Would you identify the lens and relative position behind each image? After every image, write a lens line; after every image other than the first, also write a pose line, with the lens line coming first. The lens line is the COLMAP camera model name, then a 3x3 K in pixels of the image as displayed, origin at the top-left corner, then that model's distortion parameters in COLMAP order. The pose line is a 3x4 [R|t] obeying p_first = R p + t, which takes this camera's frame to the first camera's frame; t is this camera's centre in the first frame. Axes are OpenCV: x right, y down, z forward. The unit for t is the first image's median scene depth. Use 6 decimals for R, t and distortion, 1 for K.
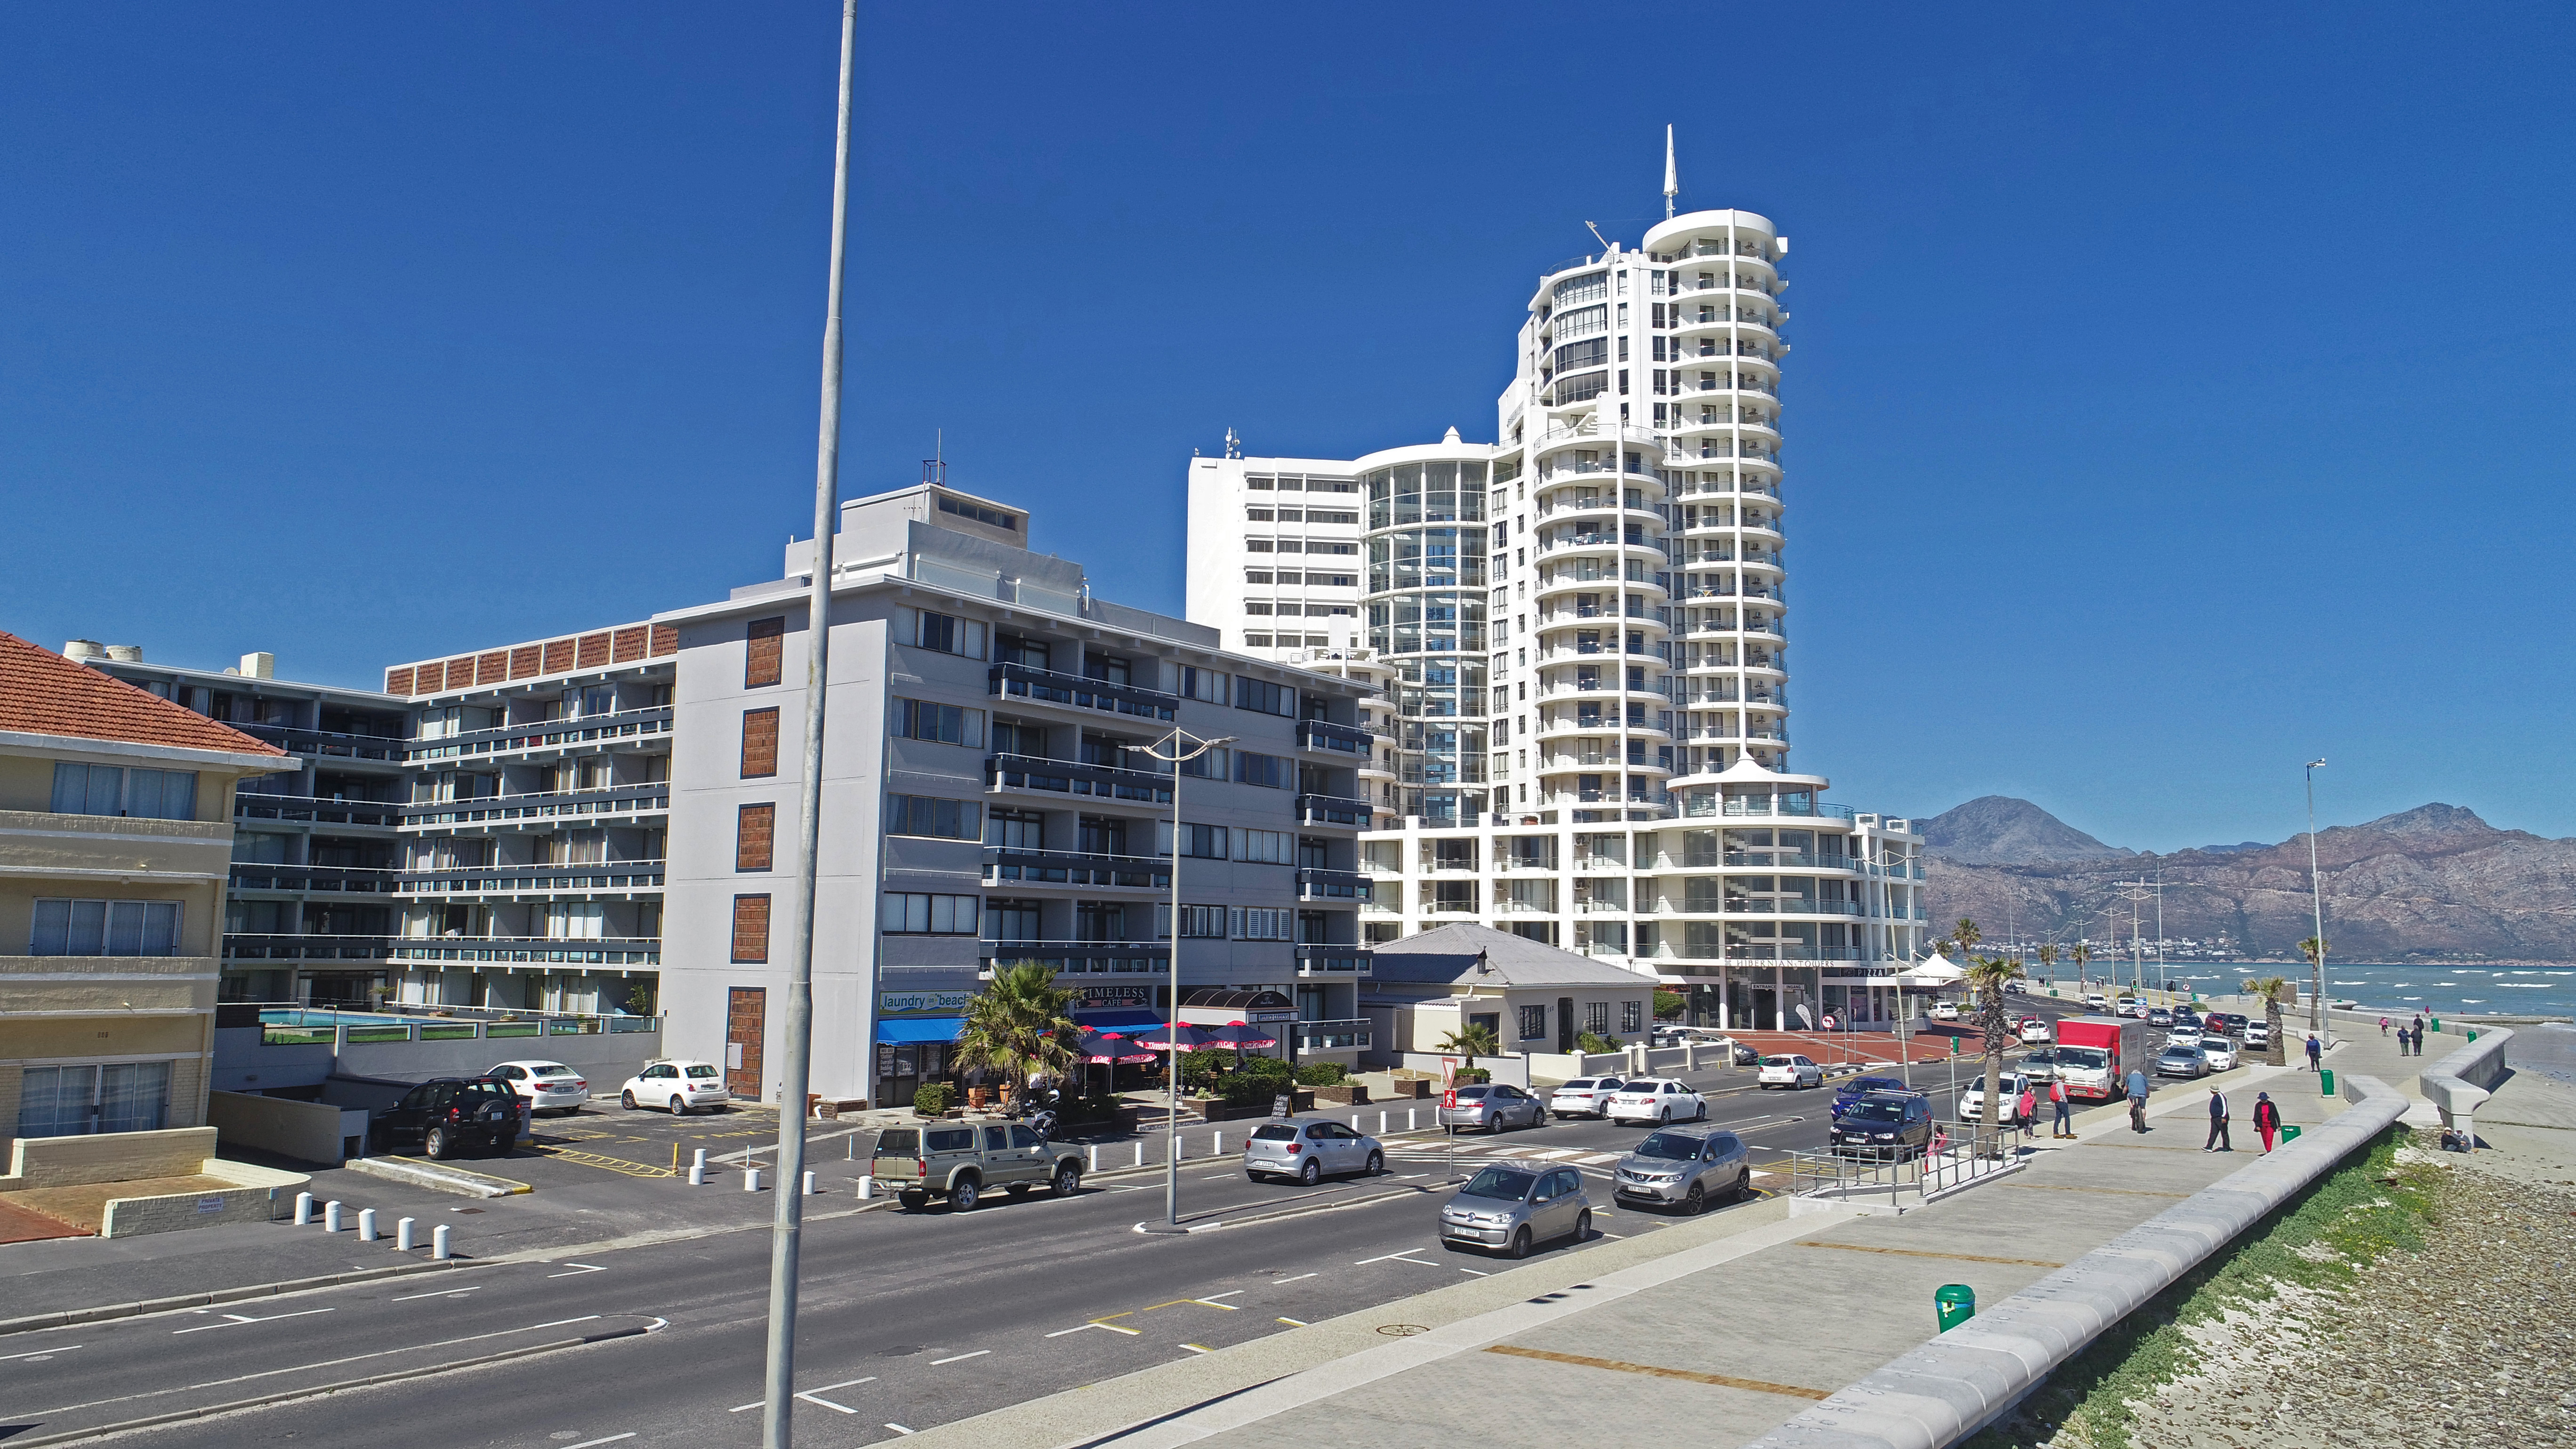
lens RADIAL K [[1724.6, 0, 1288.0], [0, 1724.6, 724.5], [0, 0, 1]] dist [0.025013, -0.050161]
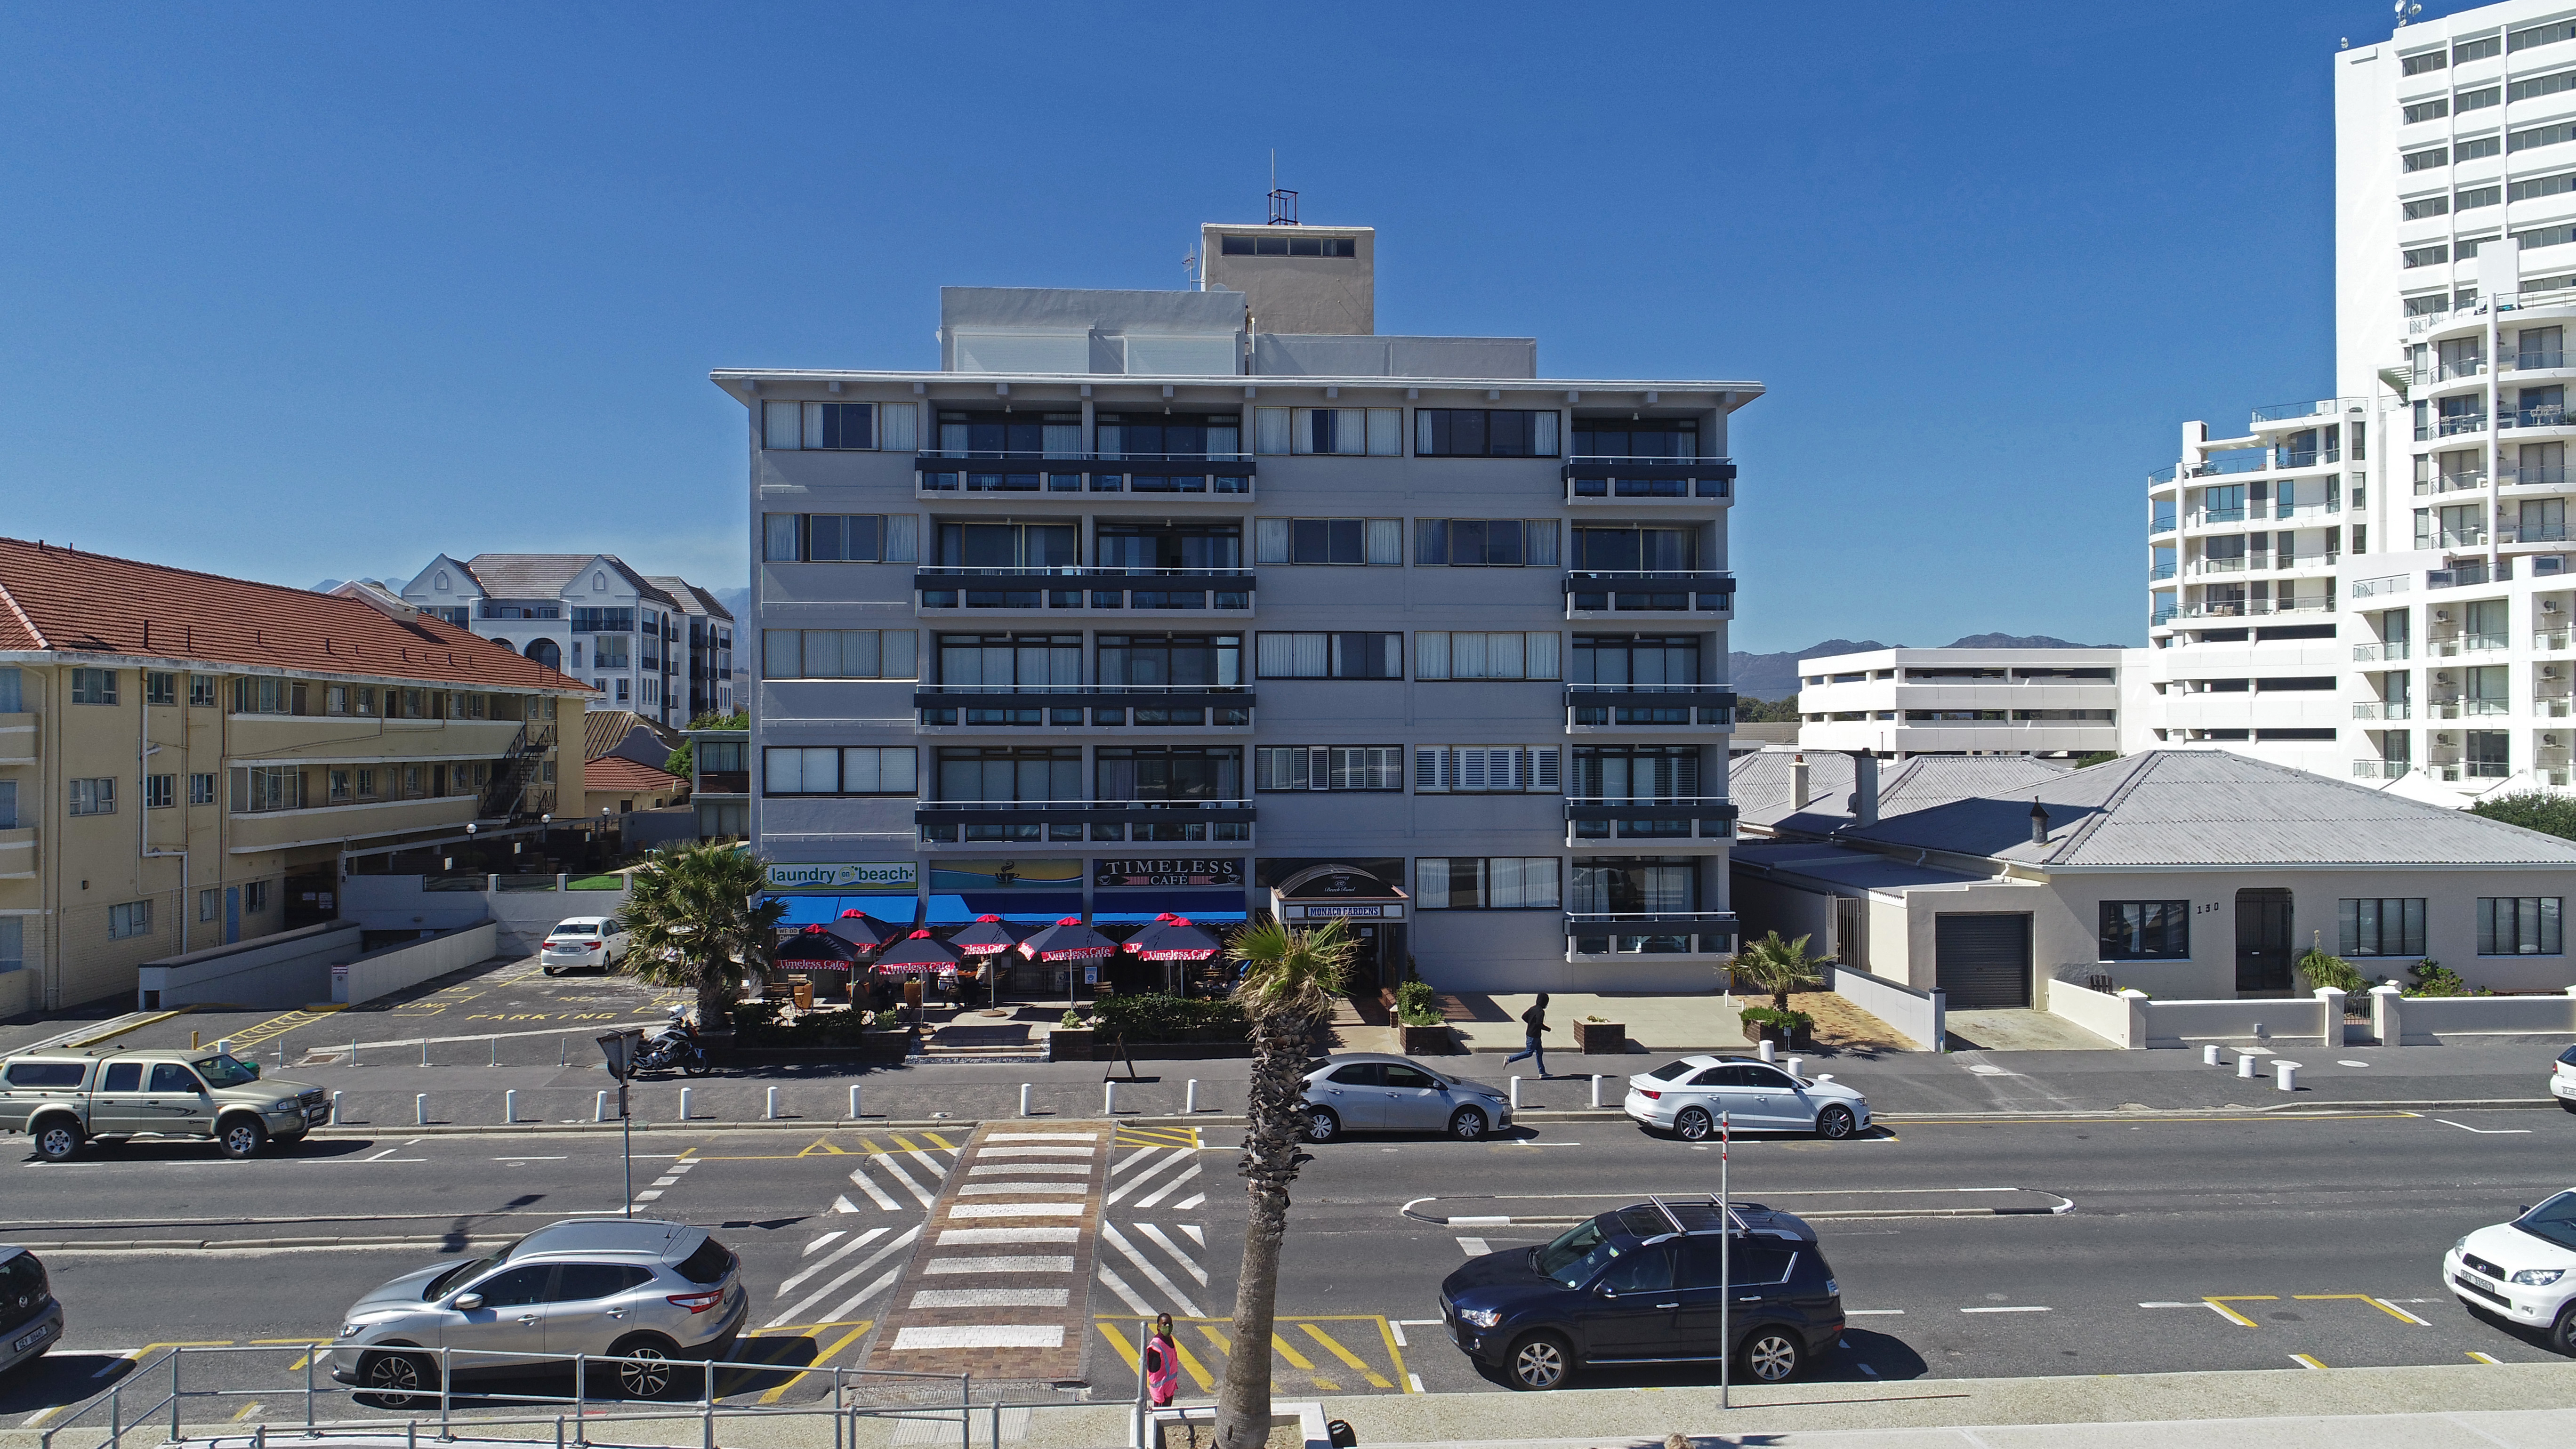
lens RADIAL K [[1731.1, 0, 1288.0], [0, 1731.1, 724.5], [0, 0, 1]] dist [0.000197, 0.002029]
pose [[0.656010, -0.016993, -0.754561, 0.247310], [0.106071, 0.991900, 0.069879, 0.023175], [0.747262, -0.125879, 0.652499, 0.274544]]
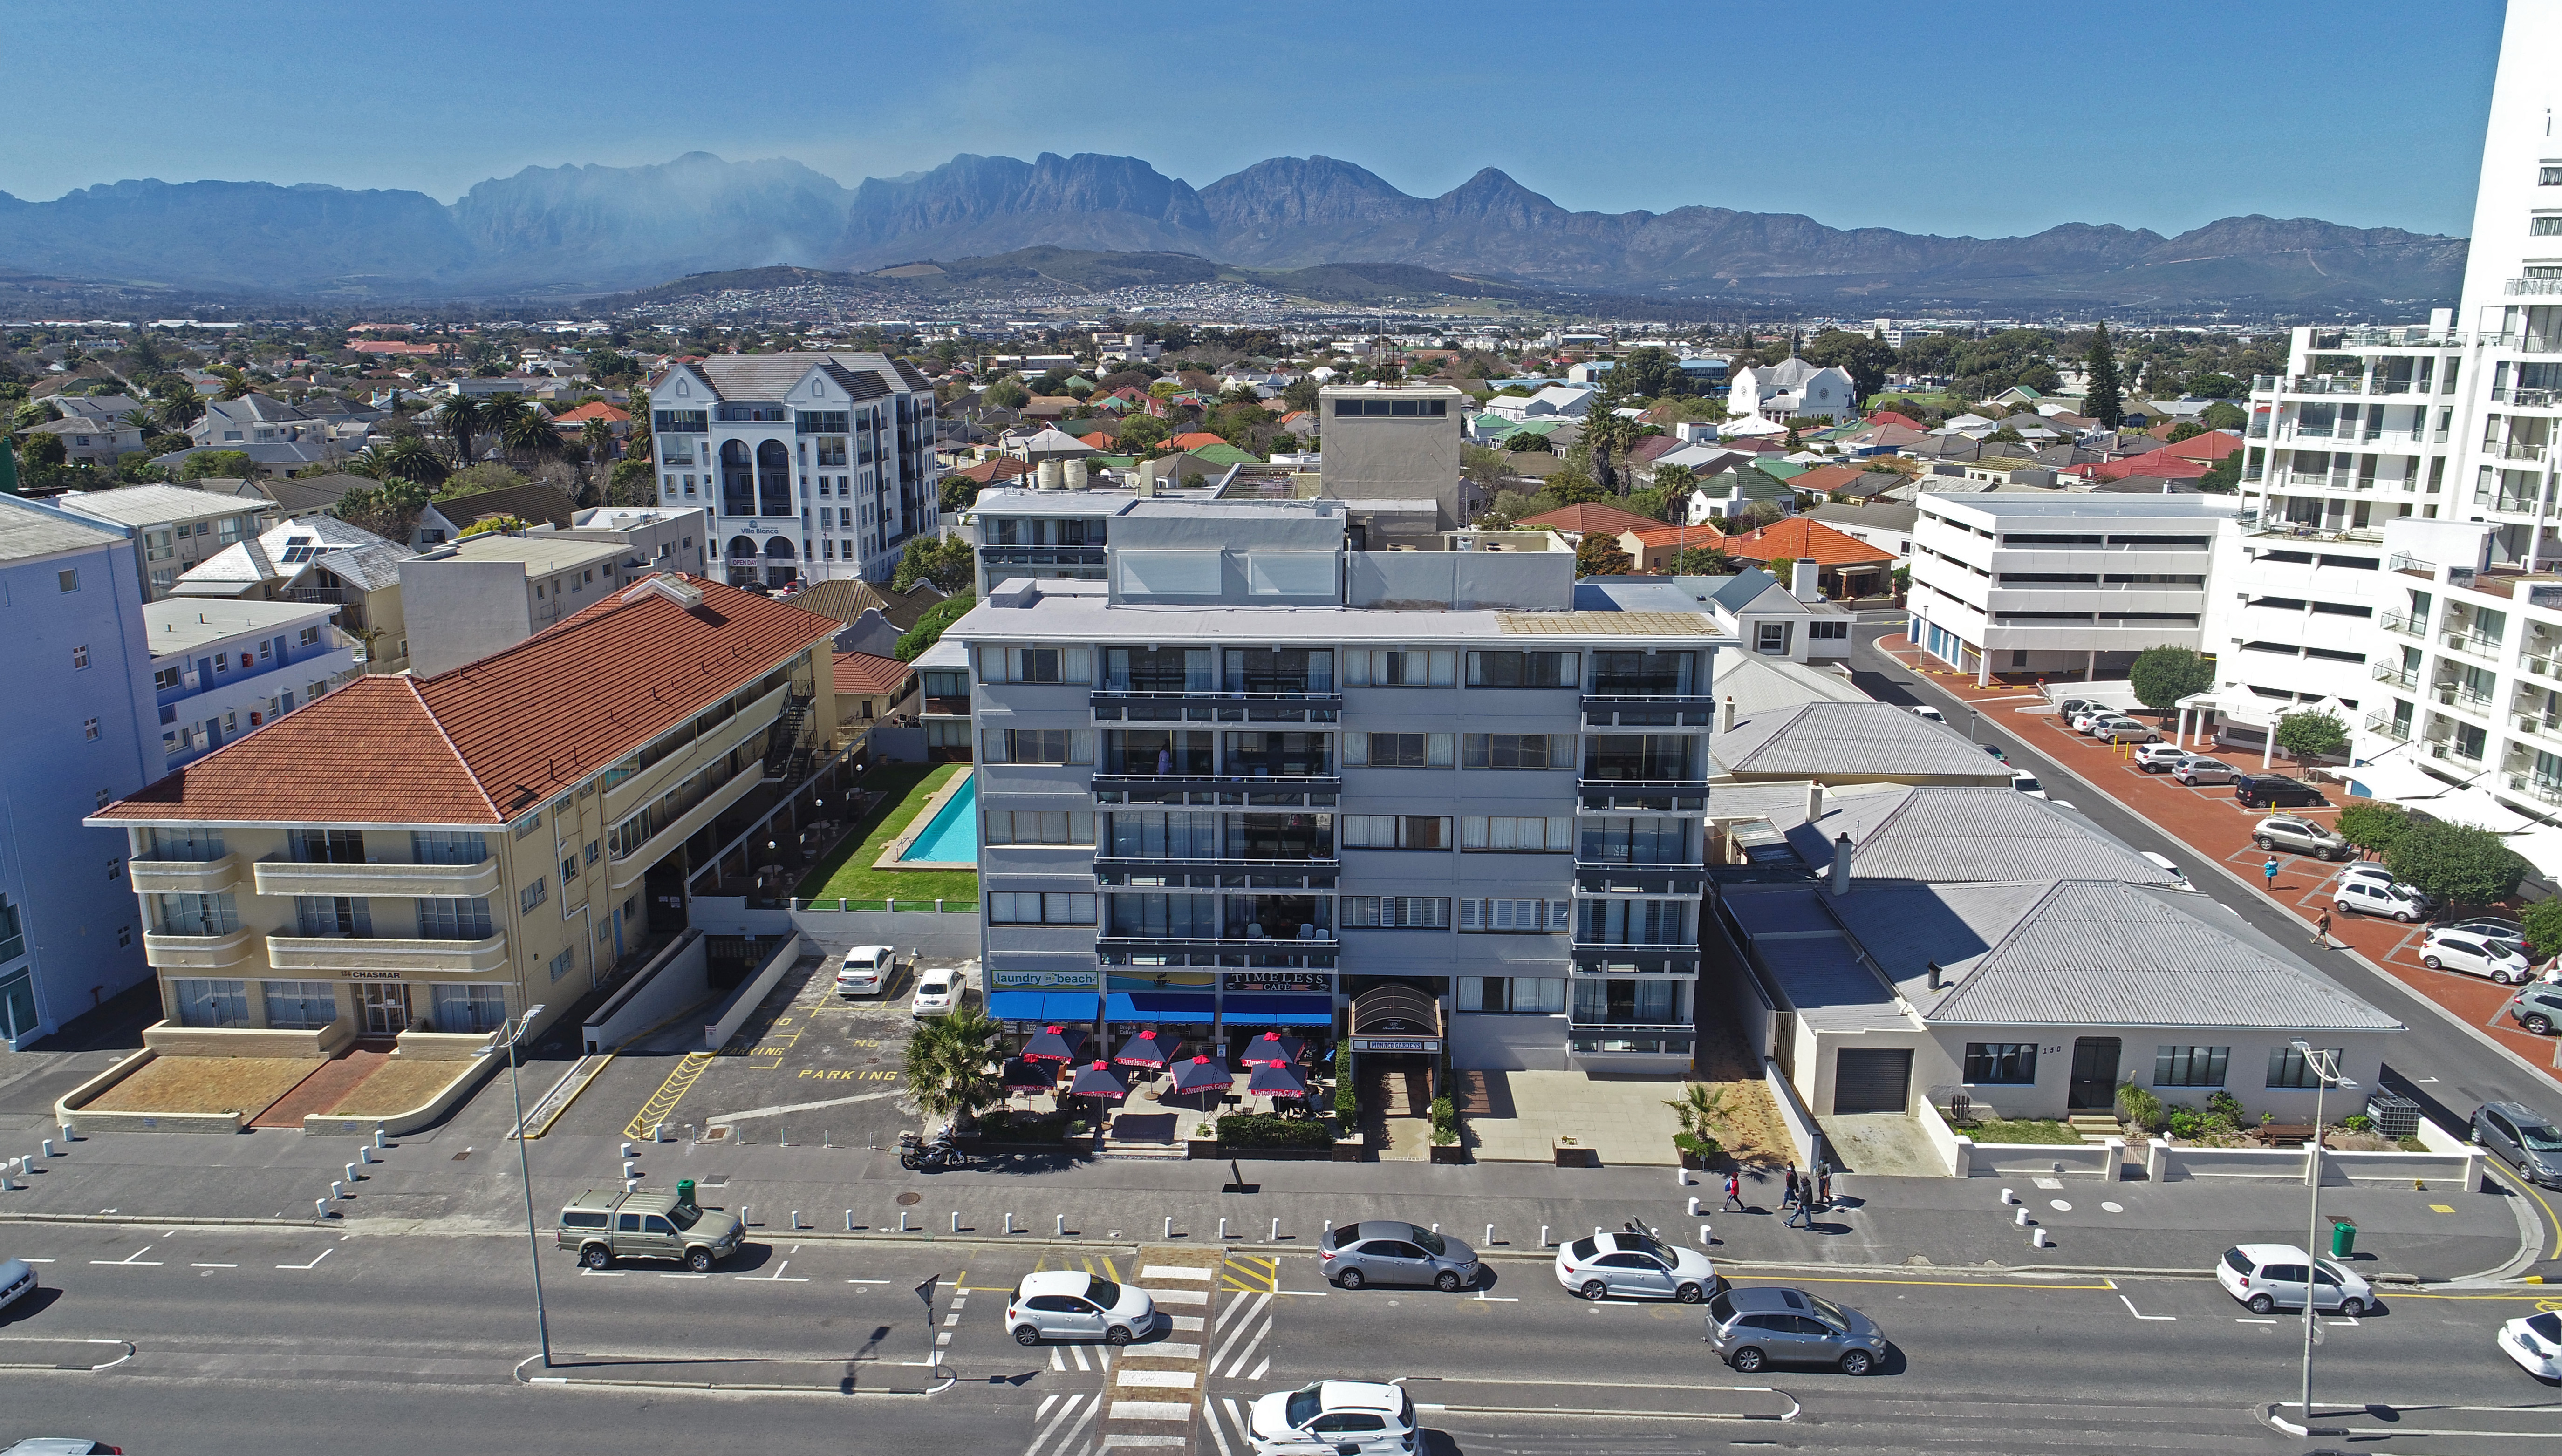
lens RADIAL K [[1714.1, 0, 1281.0], [0, 1714.1, 728.0], [0, 0, 1]] dist [0.003267, -0.000810]
pose [[0.568457, 0.178516, -0.803112, 0.345591], [0.111038, 0.950596, 0.289893, -0.141079], [0.815185, -0.253968, 0.520551, 0.249046]]
